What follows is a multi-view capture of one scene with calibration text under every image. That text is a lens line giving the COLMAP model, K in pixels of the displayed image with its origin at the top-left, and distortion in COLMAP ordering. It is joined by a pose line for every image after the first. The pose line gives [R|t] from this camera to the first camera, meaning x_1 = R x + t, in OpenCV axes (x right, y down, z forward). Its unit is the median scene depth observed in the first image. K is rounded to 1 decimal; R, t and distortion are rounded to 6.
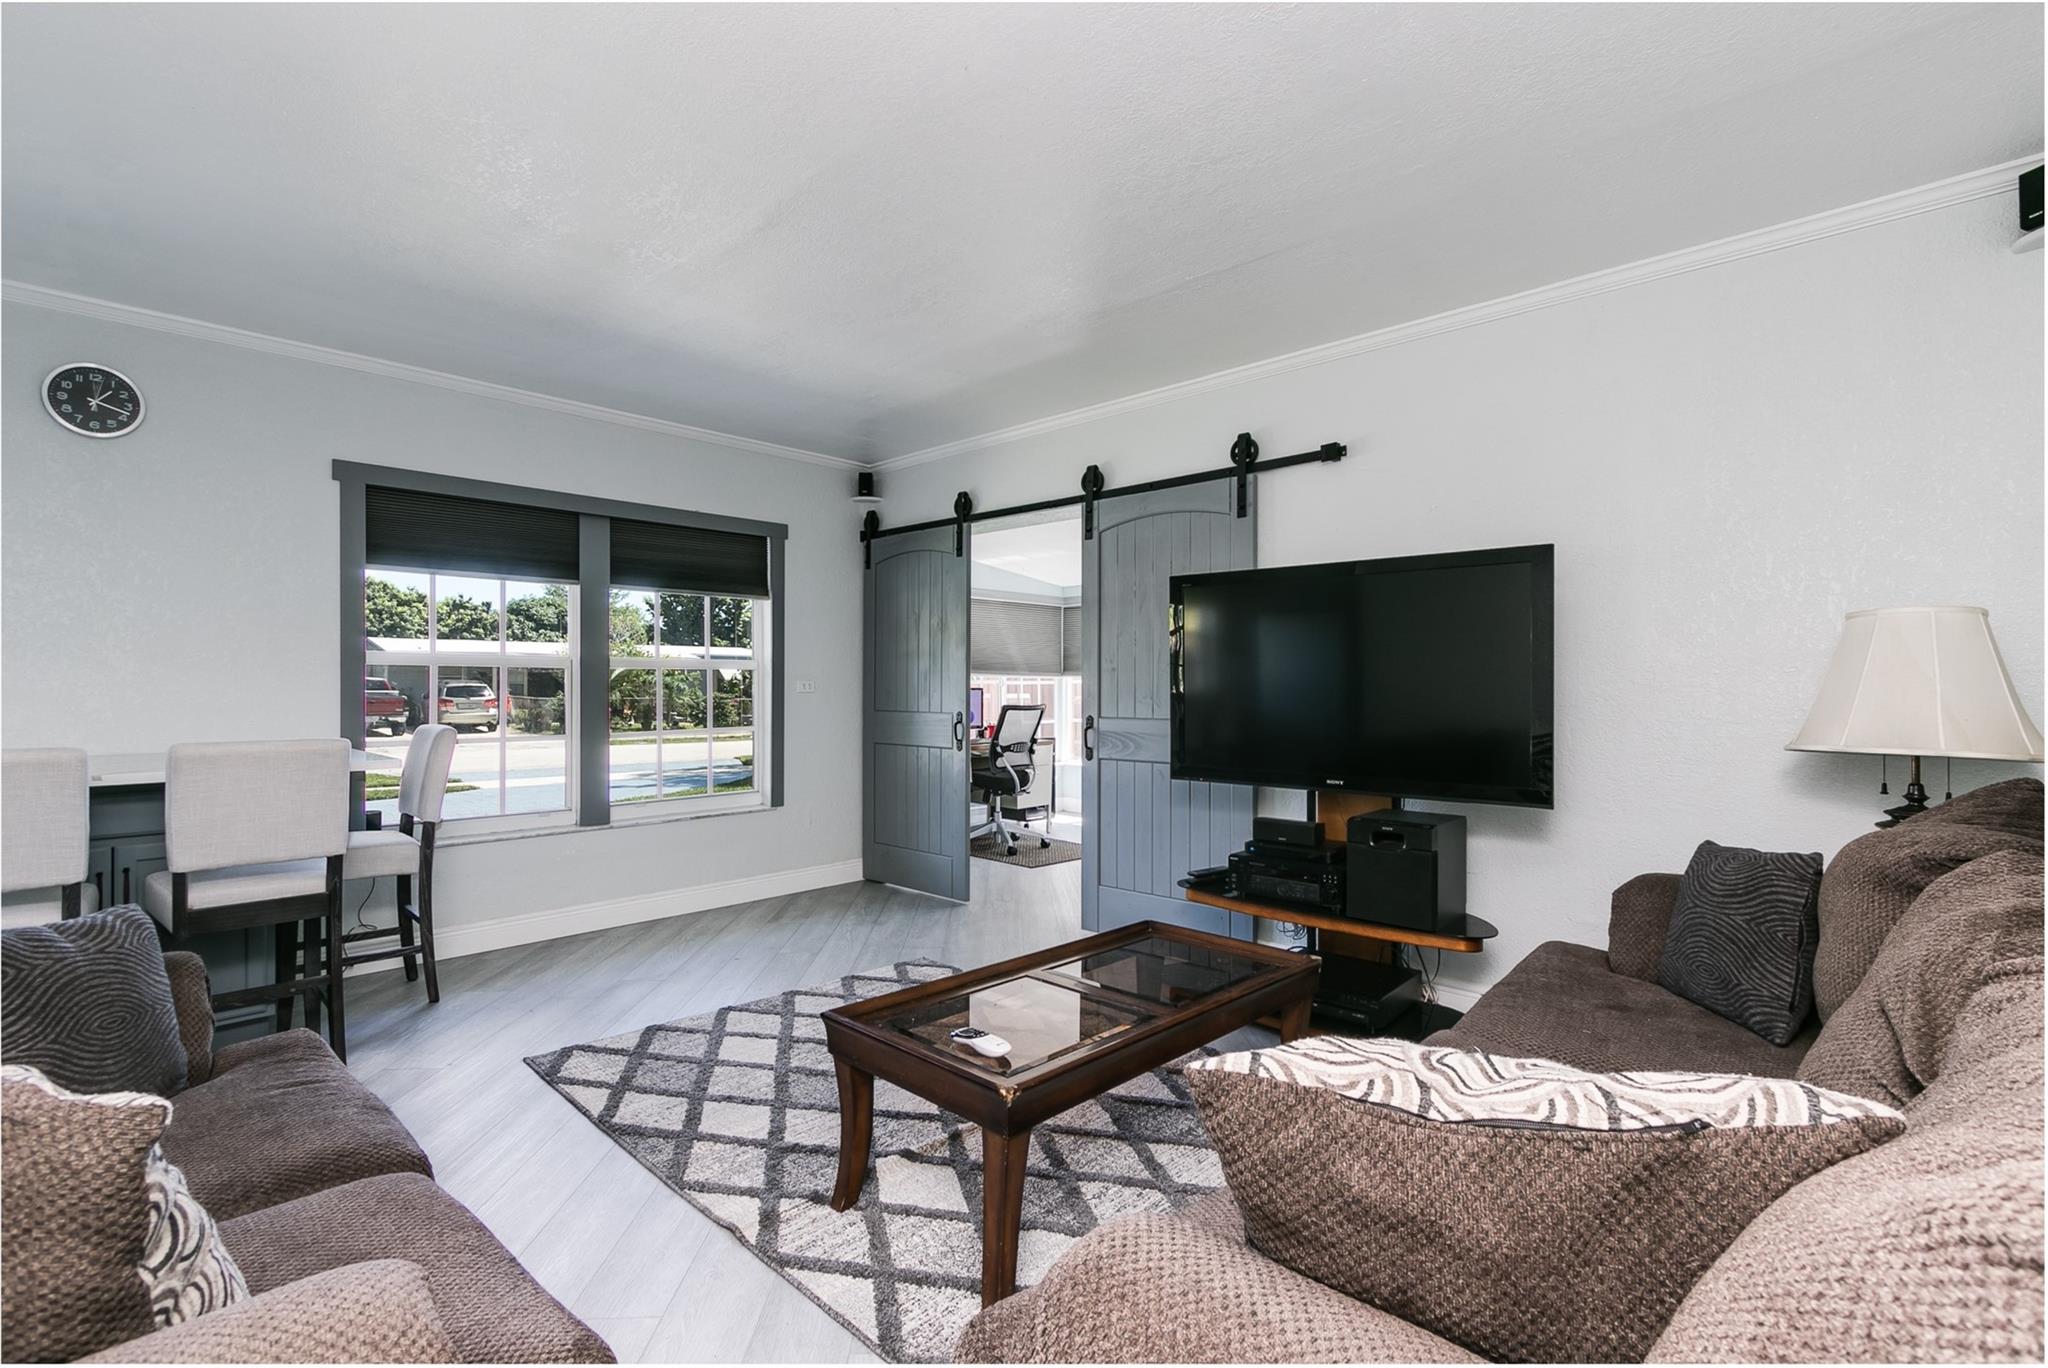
lens RADIAL K [[934.5, 0, 1033.5], [0, 934.5, 680.2], [0, 0, 1]] dist [0.009904, -0.001161]
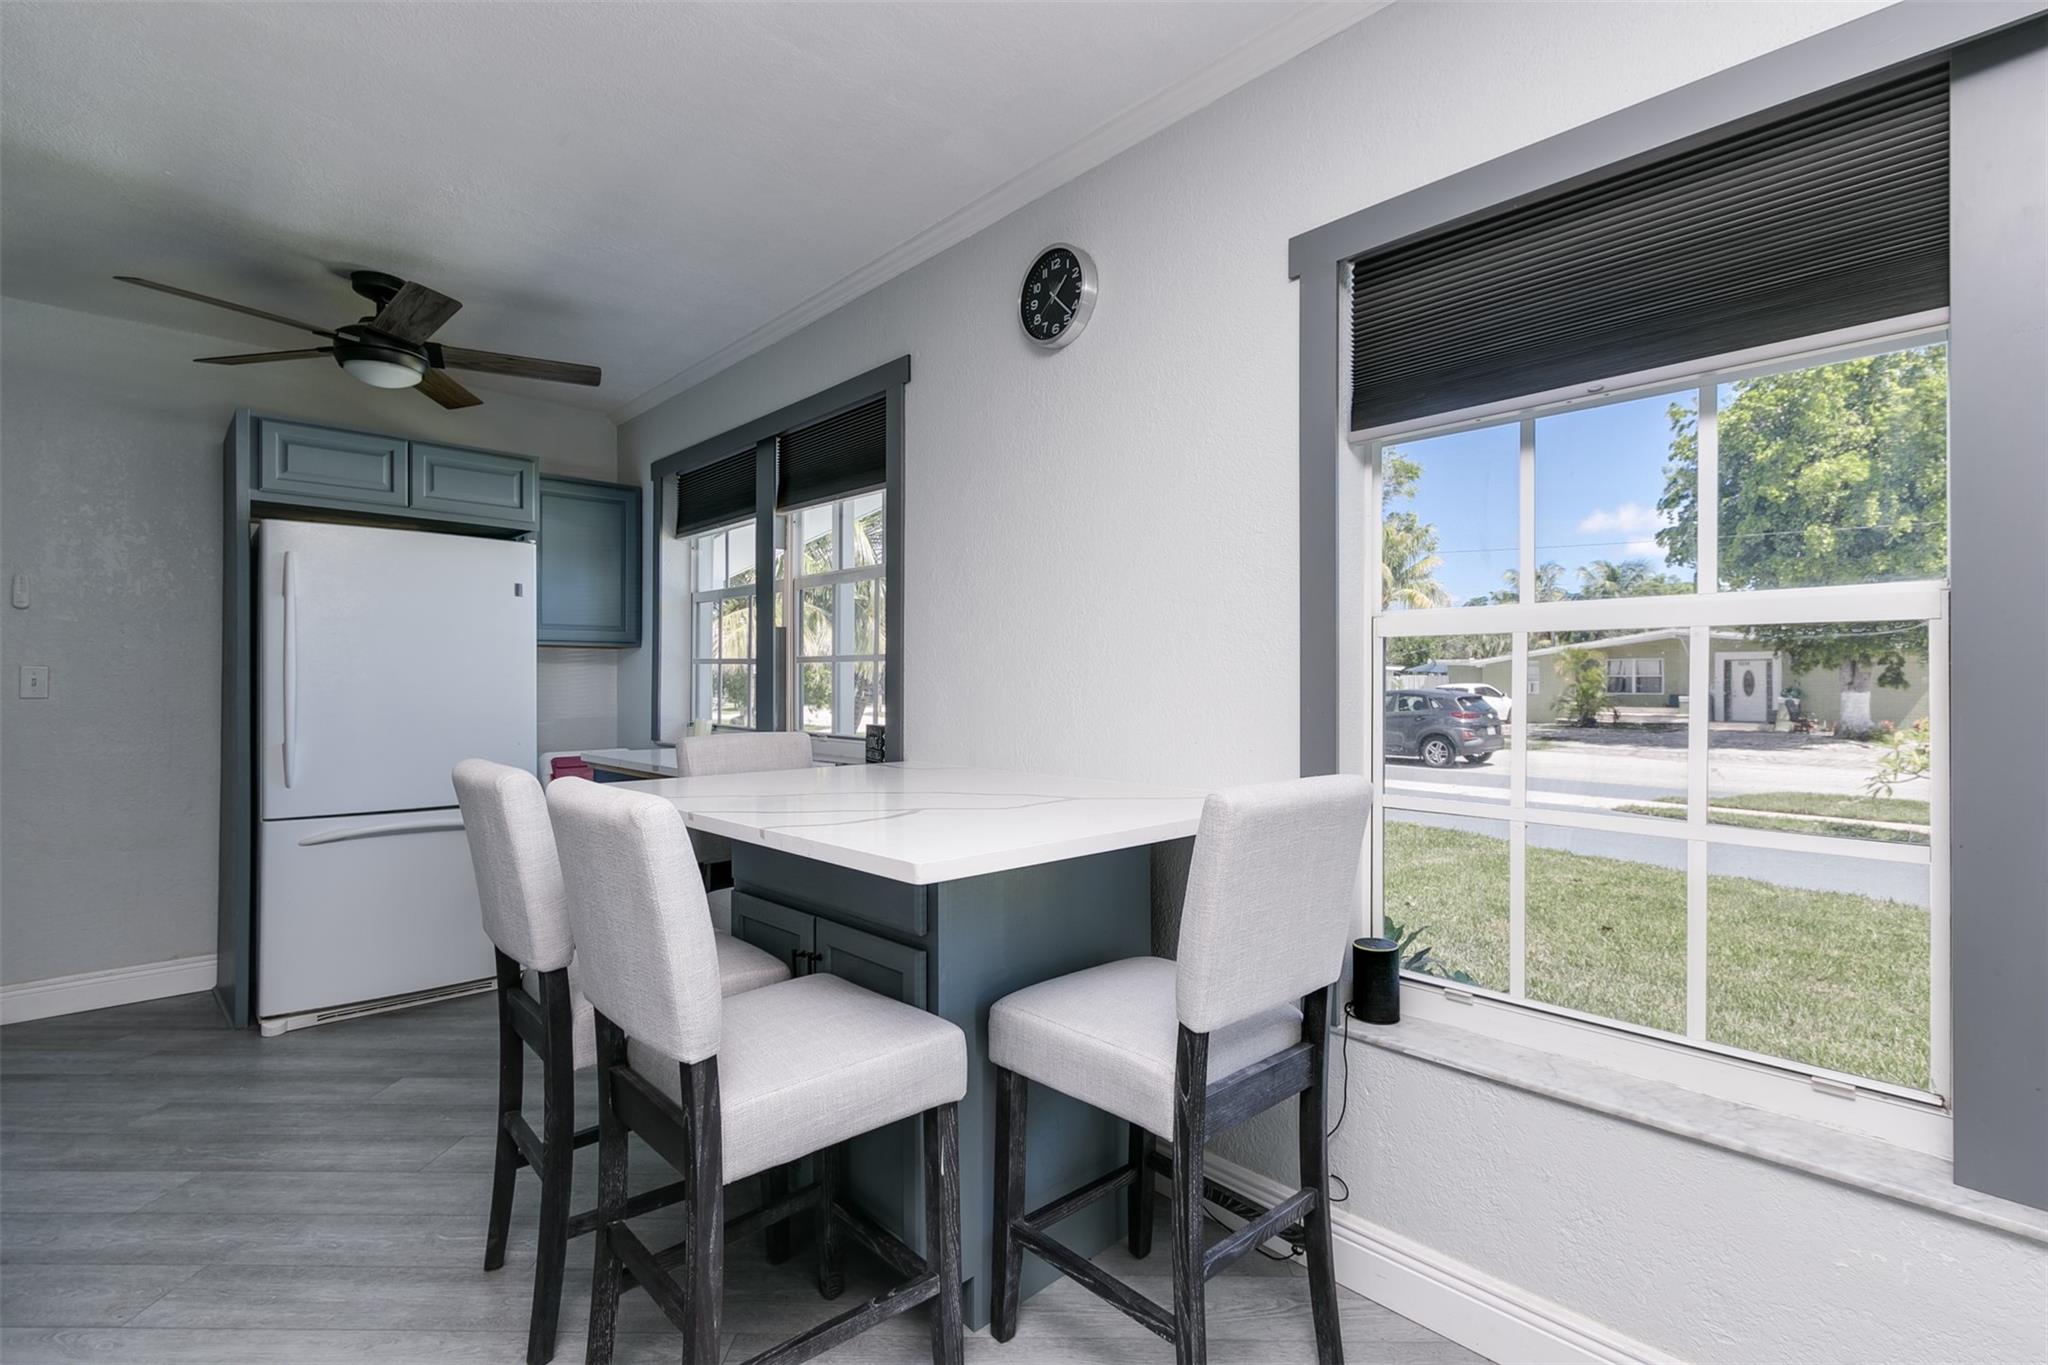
lens RADIAL K [[934.5, 0, 1038.6], [0, 934.5, 682.6], [0, 0, 1]] dist [0.009904, -0.001161]
pose [[-0.041207, -0.001949, -0.999149, -0.194345], [0.002947, 0.999994, -0.002072, 0.004609], [0.999146, -0.003029, -0.041201, 0.742725]]
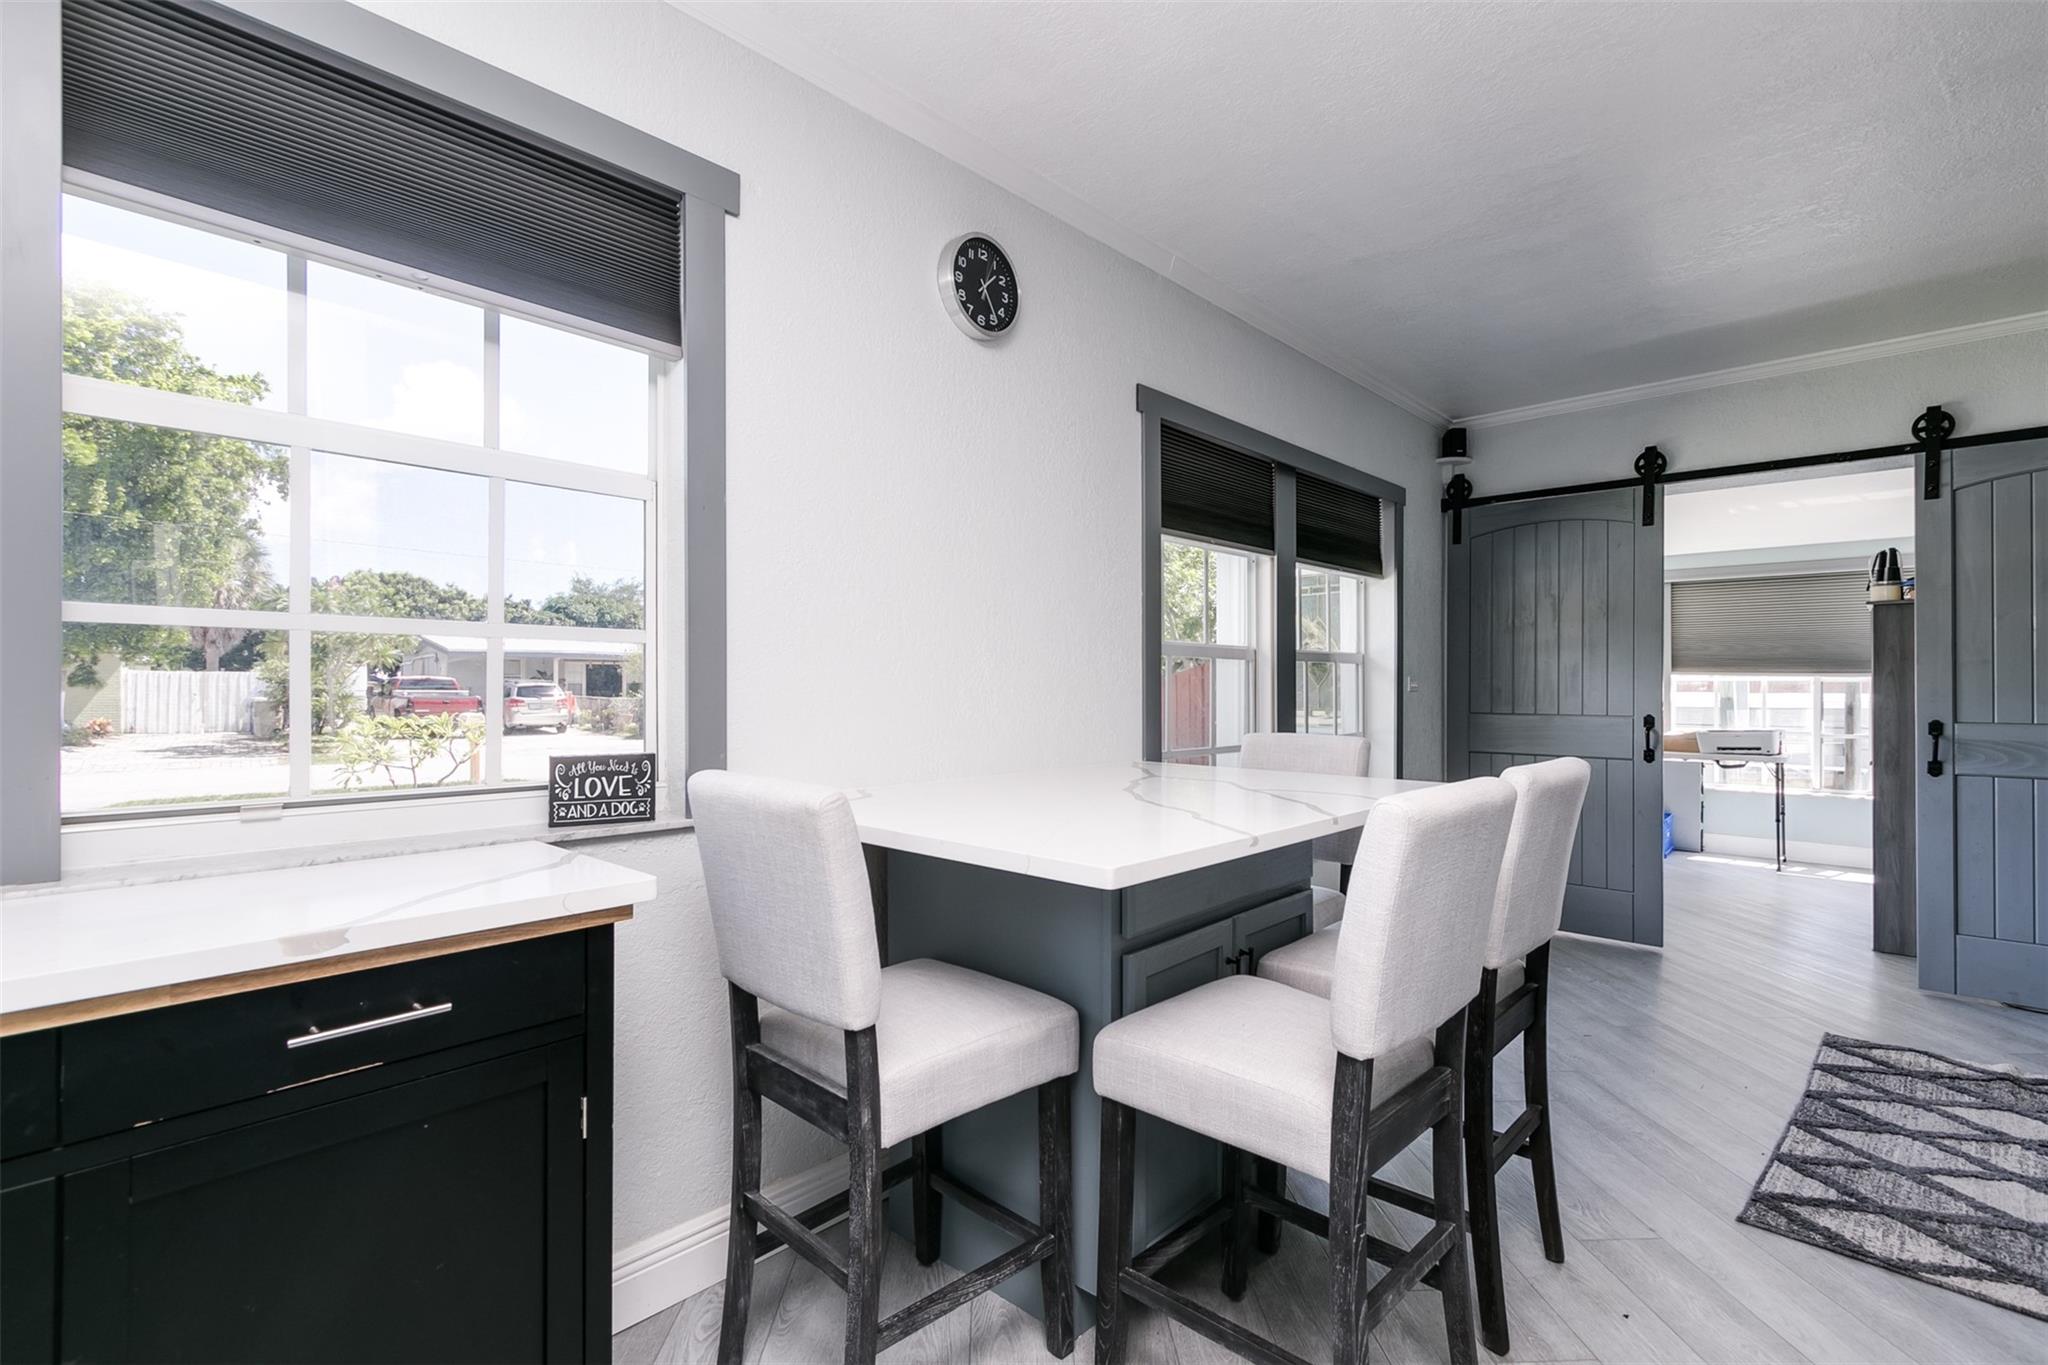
lens RADIAL K [[934.5, 0, 1032.5], [0, 934.5, 689.4], [0, 0, 1]] dist [0.009904, -0.001161]
pose [[0.999900, -0.001067, 0.014077, -0.706924], [0.000919, 0.999945, 0.010459, 0.001995], [-0.014088, -0.010445, 0.999846, 0.206564]]
